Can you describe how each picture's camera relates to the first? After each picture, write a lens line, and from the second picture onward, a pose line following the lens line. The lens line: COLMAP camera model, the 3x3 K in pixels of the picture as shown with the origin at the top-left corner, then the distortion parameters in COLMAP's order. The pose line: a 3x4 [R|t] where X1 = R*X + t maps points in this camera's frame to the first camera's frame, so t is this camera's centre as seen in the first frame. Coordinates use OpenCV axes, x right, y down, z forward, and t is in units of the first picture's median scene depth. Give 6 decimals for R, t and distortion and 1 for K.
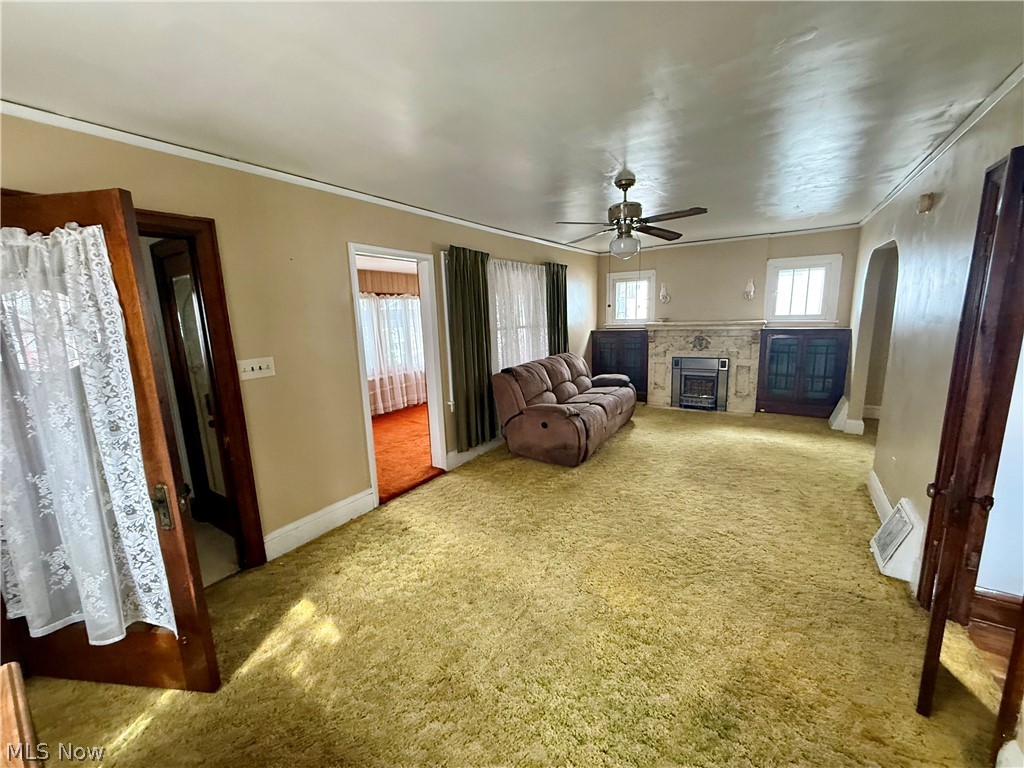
lens RADIAL K [[408.4, 0, 507.8], [0, 408.4, 384.3], [0, 0, 1]] dist [-0.001482, 0.000124]
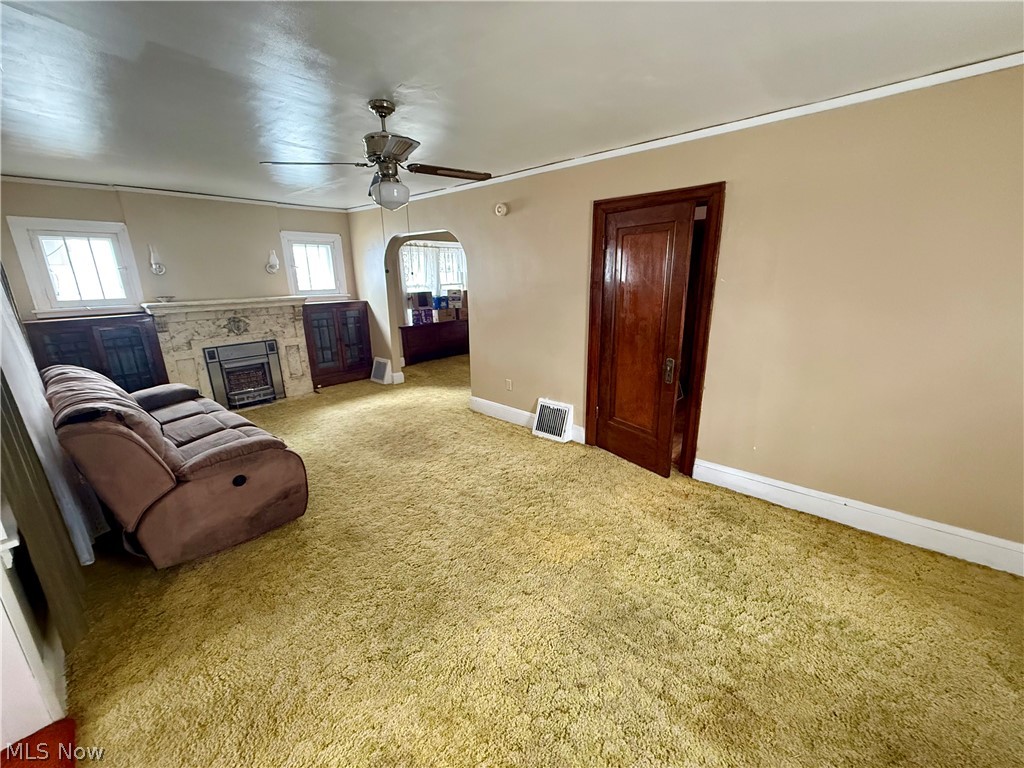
lens RADIAL K [[408.4, 0, 507.8], [0, 408.4, 384.3], [0, 0, 1]] dist [-0.001482, 0.000124]
pose [[0.154422, -0.226443, 0.961705, -0.279710], [0.184841, 0.962816, 0.197025, -0.055256], [-0.970560, 0.147338, 0.190536, 0.379810]]
